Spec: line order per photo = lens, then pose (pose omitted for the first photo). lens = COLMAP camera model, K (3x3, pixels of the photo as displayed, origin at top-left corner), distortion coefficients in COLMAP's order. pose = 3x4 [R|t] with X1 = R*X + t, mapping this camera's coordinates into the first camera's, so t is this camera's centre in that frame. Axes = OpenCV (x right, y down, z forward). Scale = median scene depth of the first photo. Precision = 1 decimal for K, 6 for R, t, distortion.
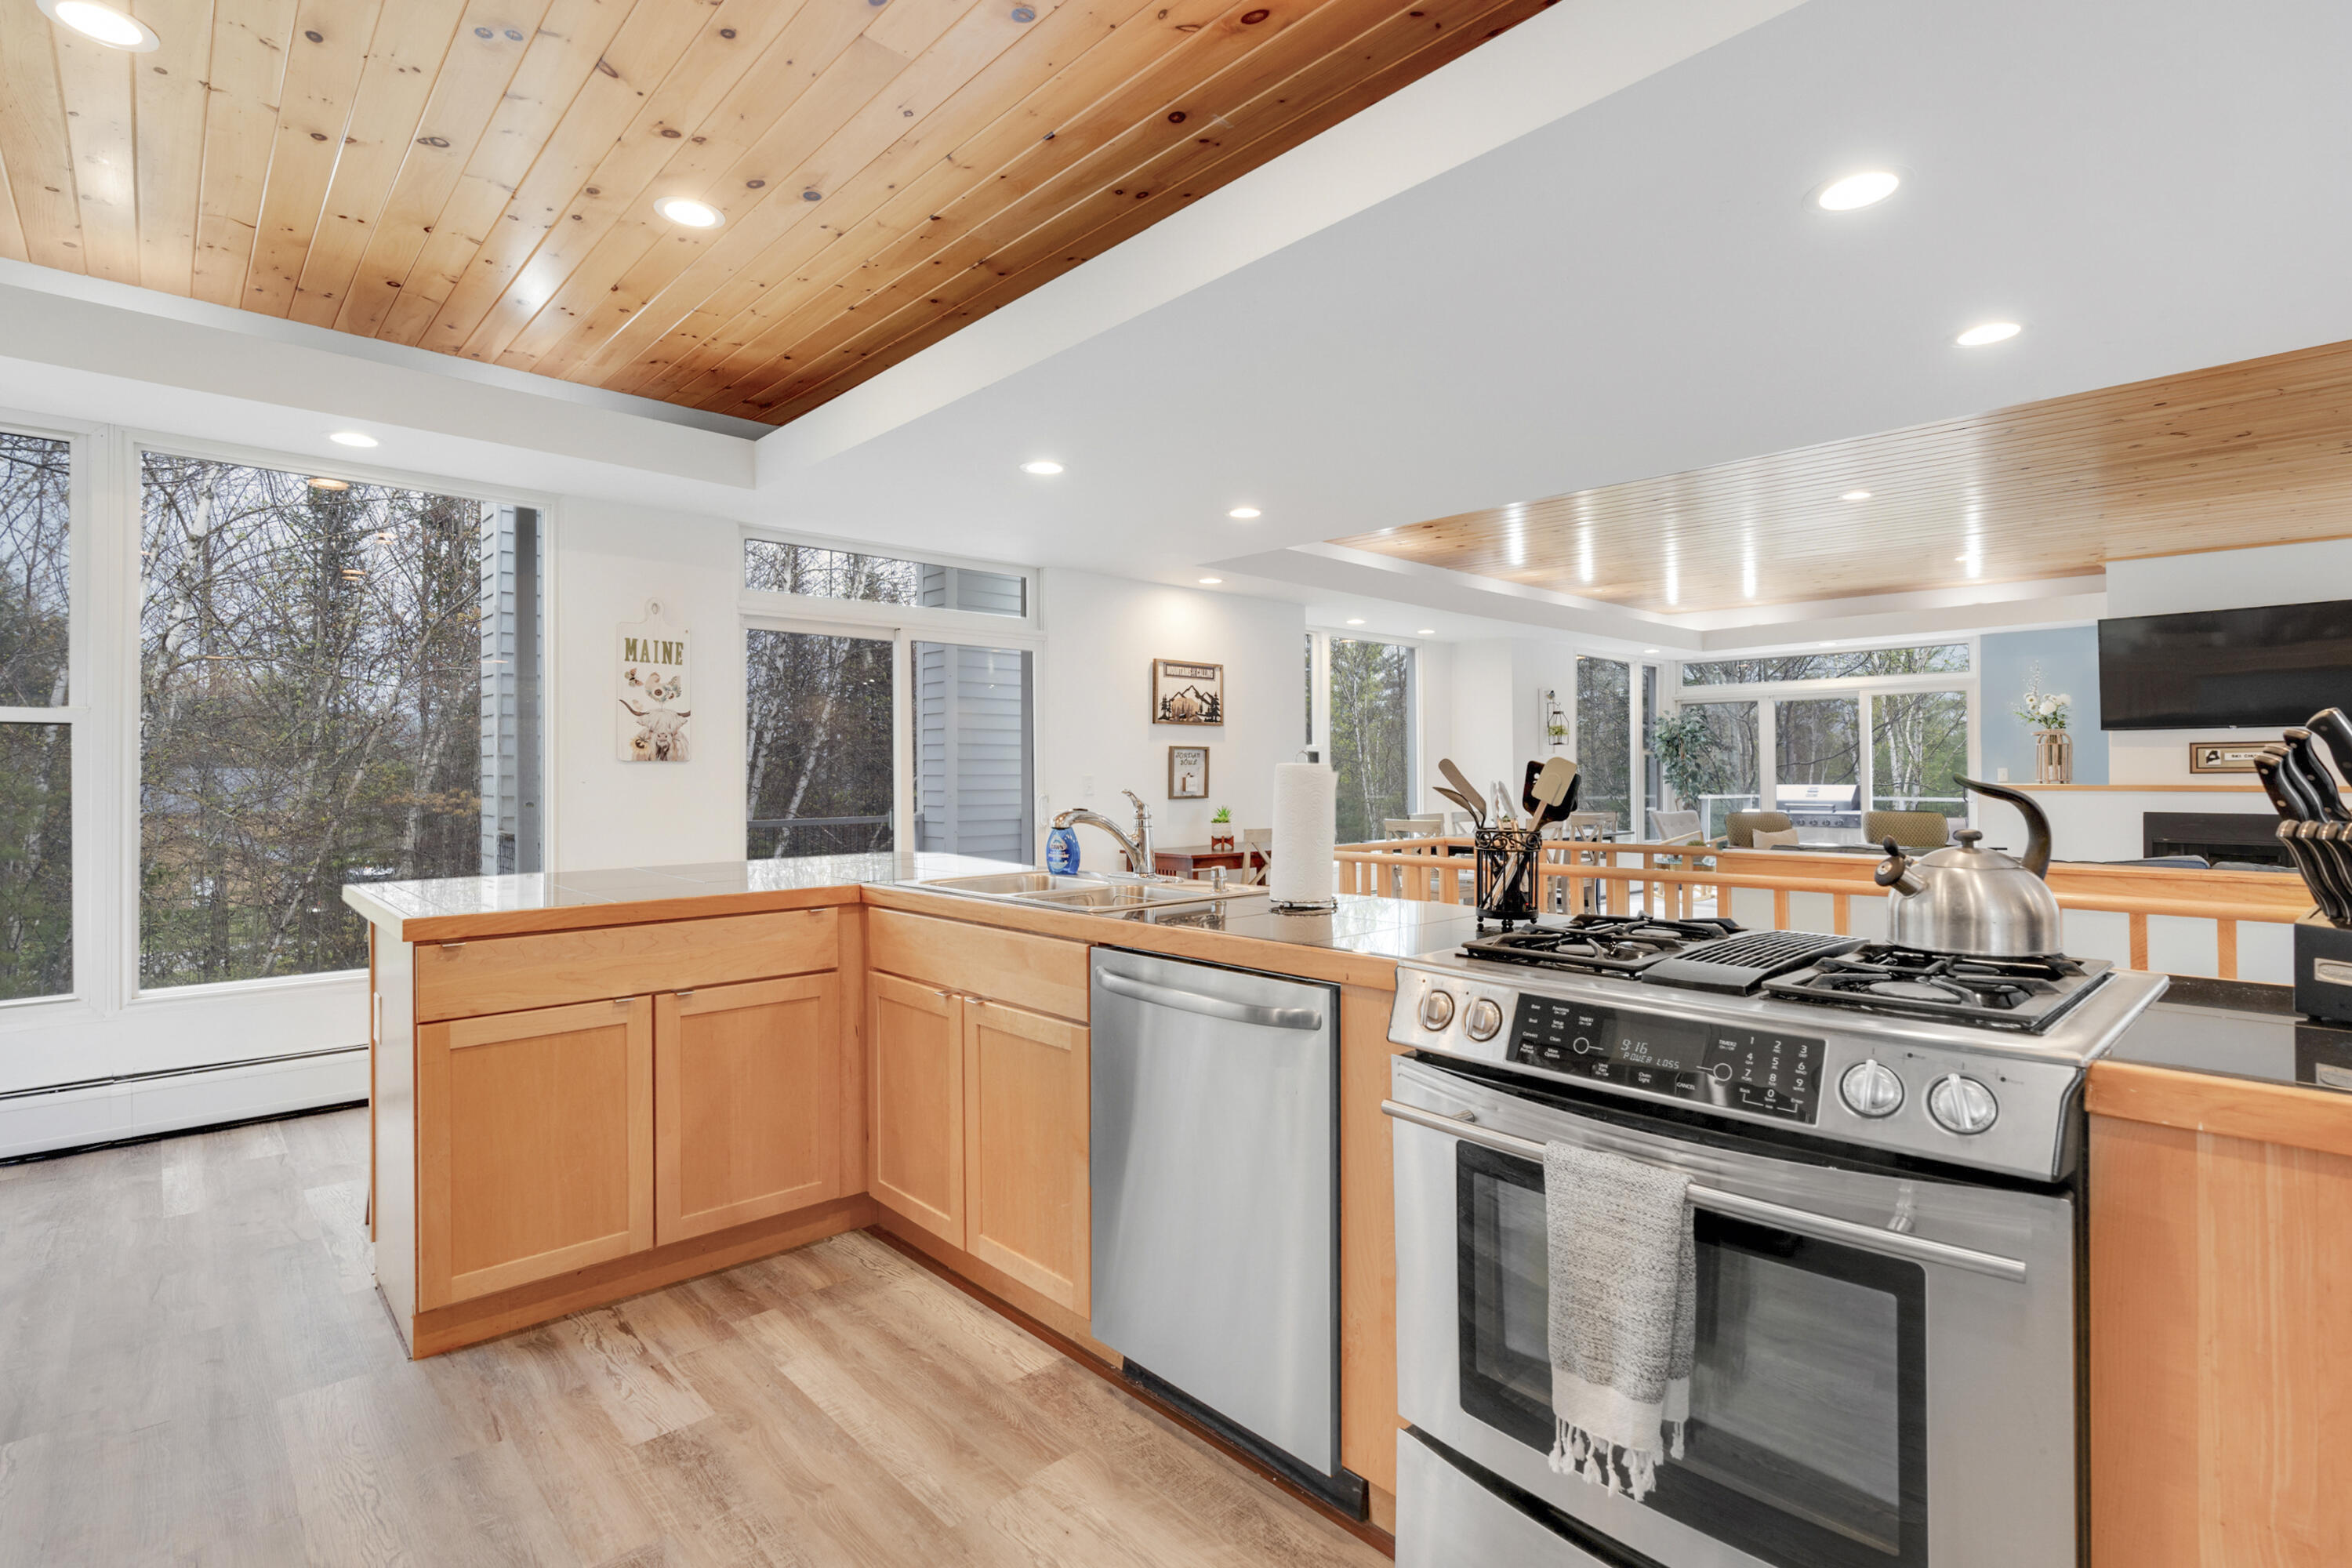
lens RADIAL K [[1120.3, 0, 1180.2], [0, 1120.3, 777.6], [0, 0, 1]] dist [0.000609, 0.000070]
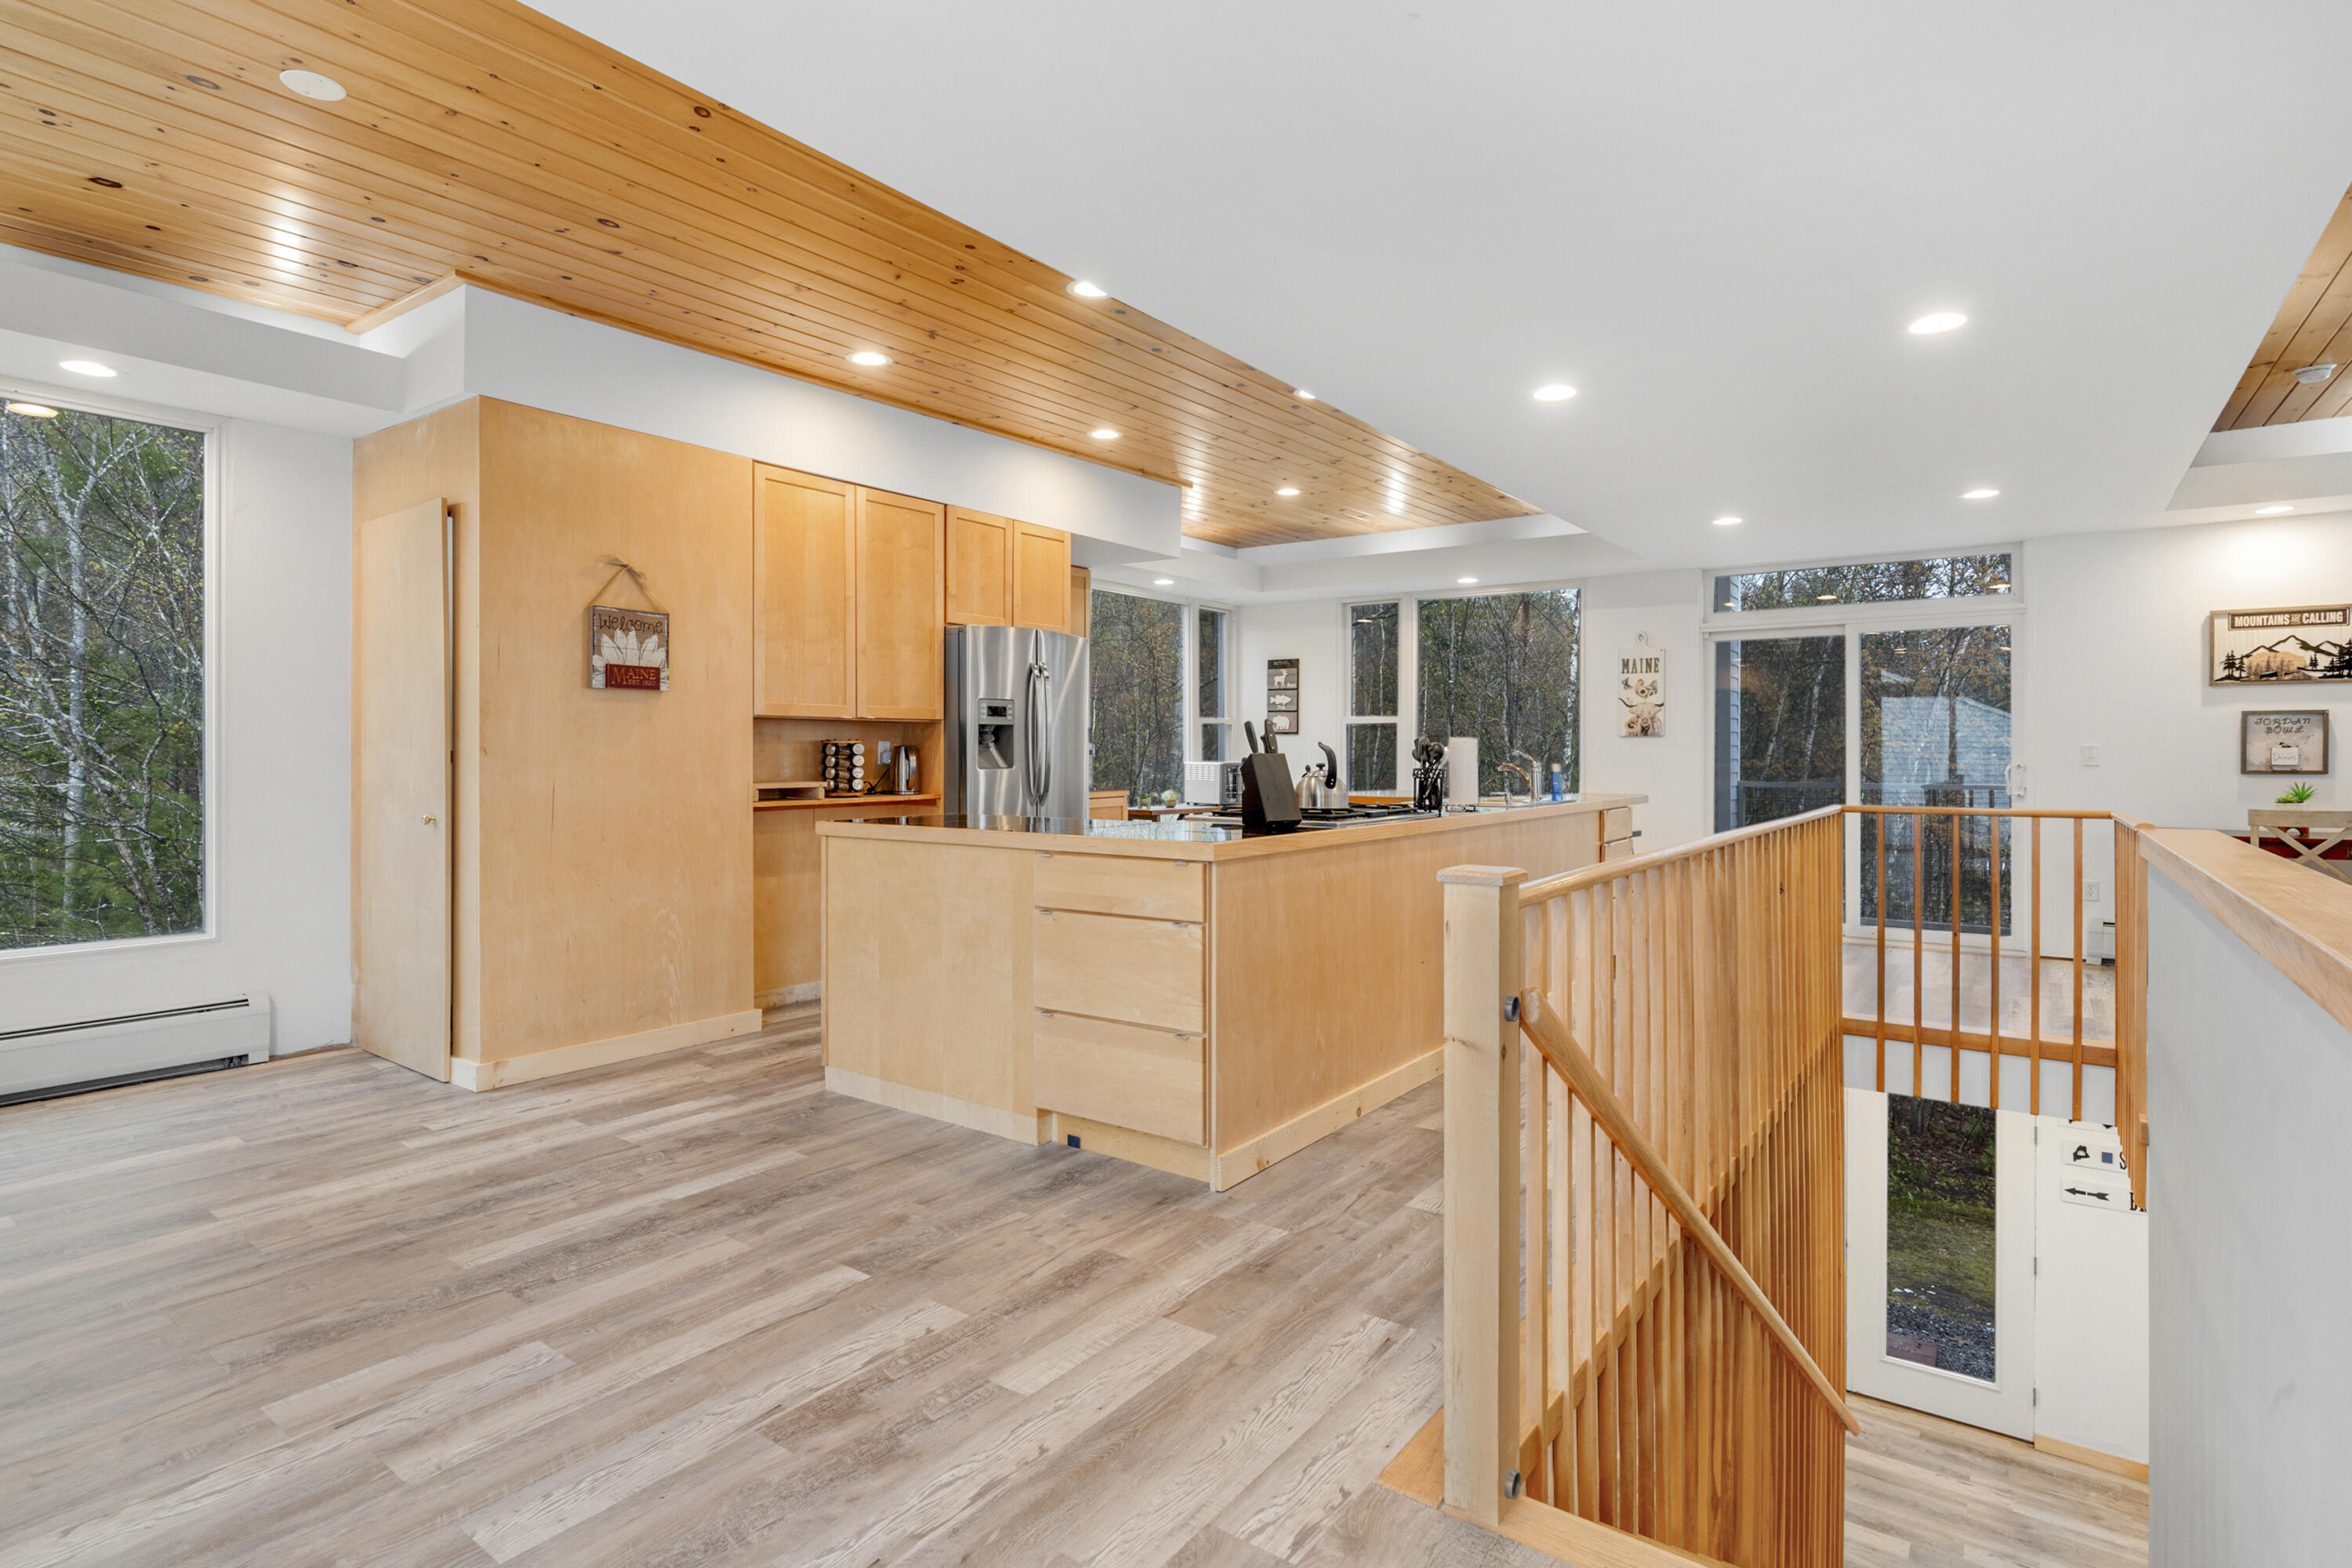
lens RADIAL K [[1185.8, 0, 1180.3], [0, 1185.8, 764.6], [0, 0, 1]] dist [-0.000687, -0.000123]
pose [[0.190892, 0.017359, -0.981458, 0.724733], [-0.001803, 0.999848, 0.017333, -0.002128], [0.981609, -0.001539, 0.190894, 0.044976]]
